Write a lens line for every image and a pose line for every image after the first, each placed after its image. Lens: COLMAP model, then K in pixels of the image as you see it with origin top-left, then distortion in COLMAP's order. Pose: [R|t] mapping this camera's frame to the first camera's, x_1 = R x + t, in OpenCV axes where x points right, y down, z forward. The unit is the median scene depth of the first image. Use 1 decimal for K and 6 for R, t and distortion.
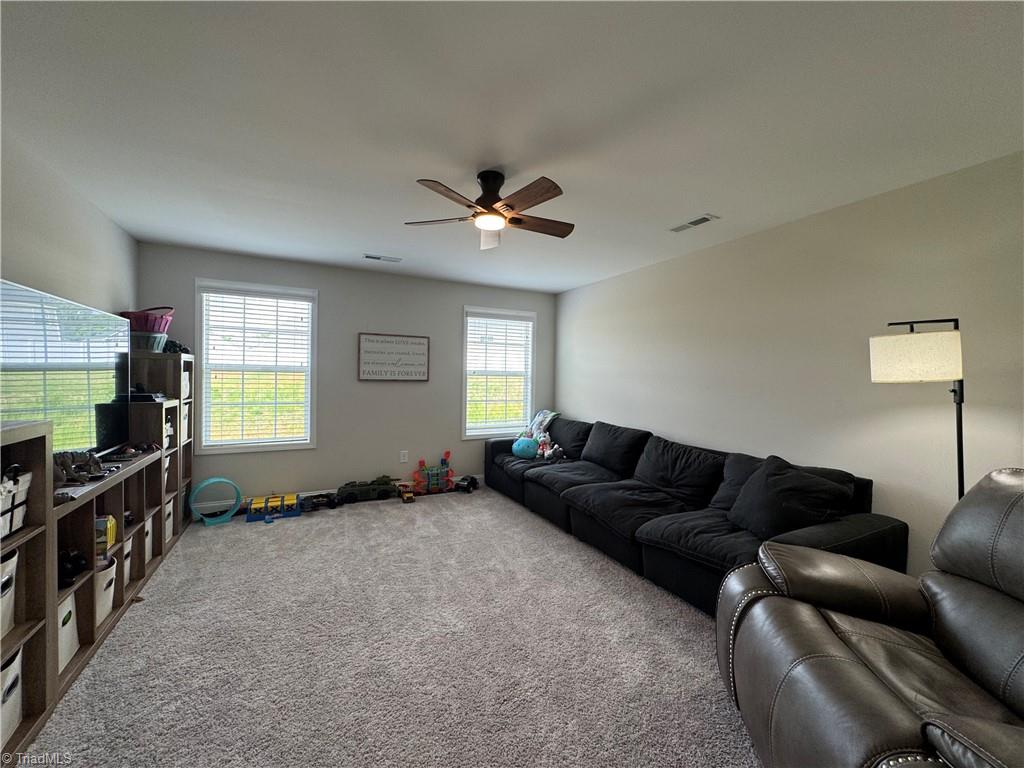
lens RADIAL K [[411.2, 0, 512.2], [0, 411.2, 382.3], [0, 0, 1]] dist [0.003230, 0.000718]
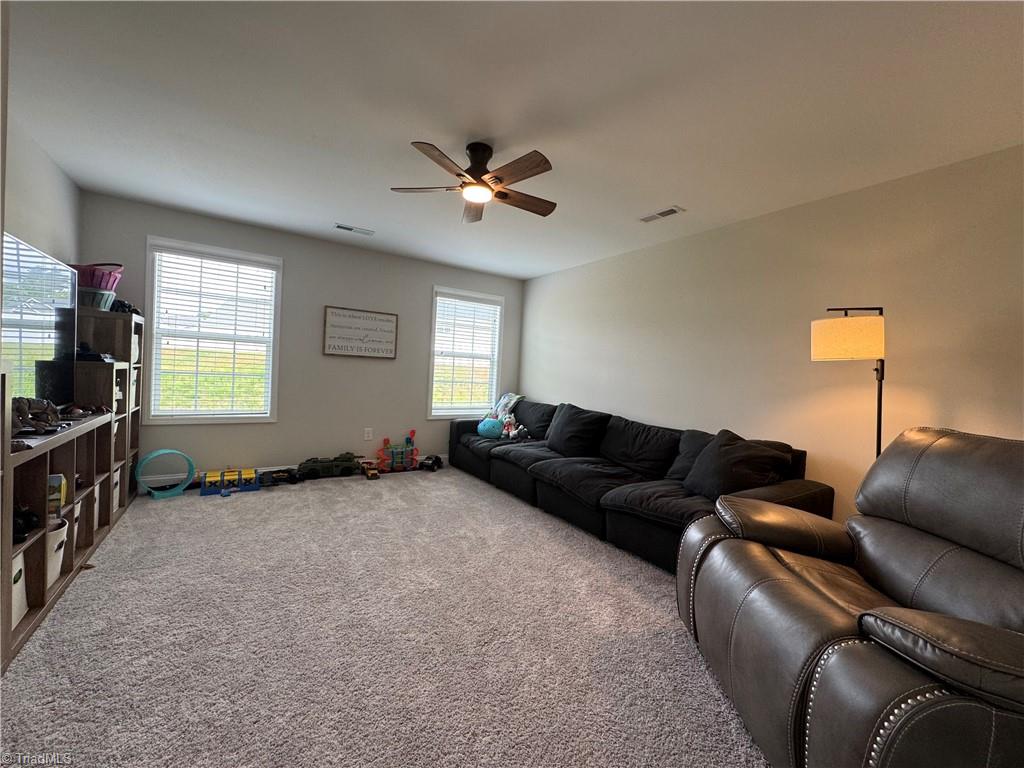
lens RADIAL K [[411.2, 0, 509.8], [0, 411.2, 383.6], [0, 0, 1]] dist [0.003230, 0.000718]
pose [[0.993421, 0.031897, 0.109990, -0.069658], [-0.033237, 0.999394, 0.010372, 0.069474], [-0.109592, -0.013959, 0.993879, -0.035117]]
